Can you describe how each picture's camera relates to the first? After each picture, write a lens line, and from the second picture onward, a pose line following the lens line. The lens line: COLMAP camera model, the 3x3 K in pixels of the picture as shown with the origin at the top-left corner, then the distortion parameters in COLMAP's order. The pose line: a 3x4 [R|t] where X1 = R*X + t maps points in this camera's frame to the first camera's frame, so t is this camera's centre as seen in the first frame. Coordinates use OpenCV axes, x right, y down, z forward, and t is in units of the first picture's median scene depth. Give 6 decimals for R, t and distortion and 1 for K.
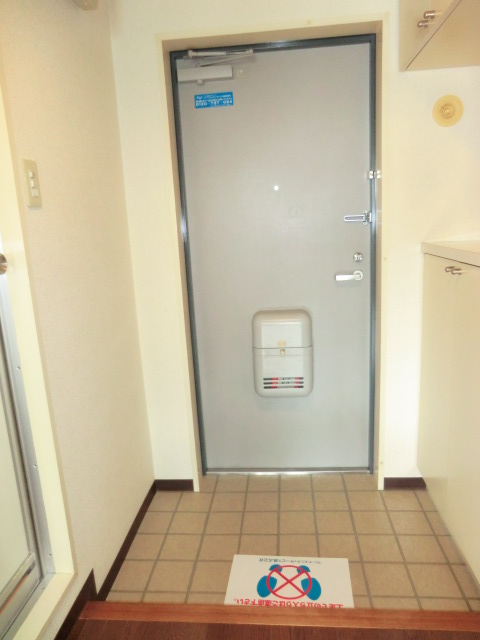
lens RADIAL K [[455.3, 0, 240.1], [0, 455.3, 318.0], [0, 0, 1]] dist [-0.072939, 0.053052]
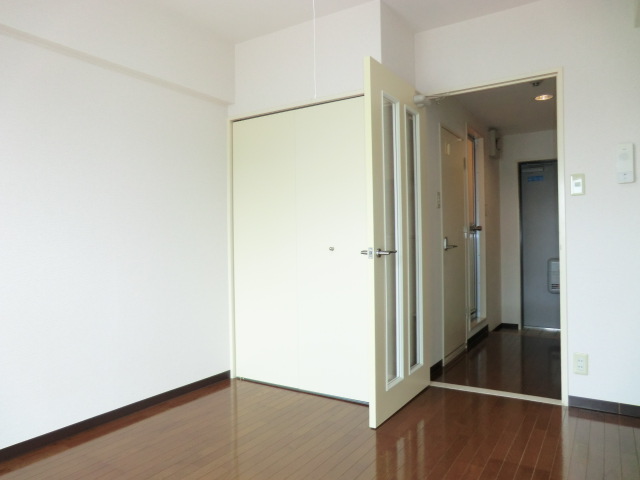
lens RADIAL K [[465.1, 0, 319.7], [0, 465.1, 238.8], [0, 0, 1]] dist [-0.095097, 0.103867]
pose [[0.887729, 0.038595, -0.458747, 0.064803], [-0.127588, 0.978072, -0.164610, 0.476946], [0.442334, 0.204659, 0.873187, -1.855375]]
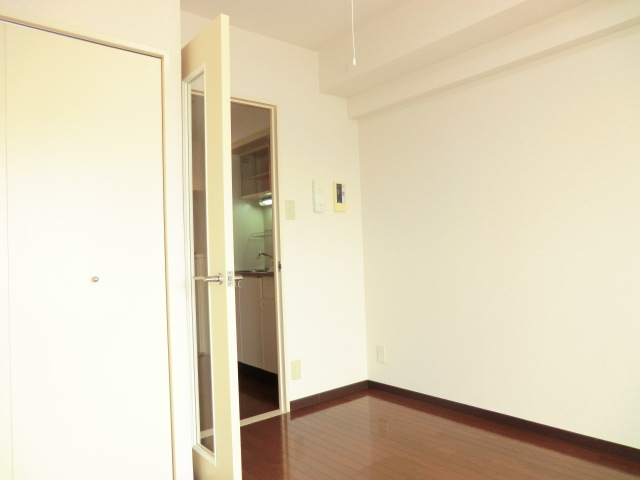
lens RADIAL K [[465.1, 0, 319.7], [0, 465.1, 238.8], [0, 0, 1]] dist [-0.095097, 0.103867]
pose [[0.716797, 0.047562, 0.695658, -0.842161], [0.141878, 0.966852, -0.212293, 0.436533], [-0.682695, 0.250869, 0.686289, -1.489934]]
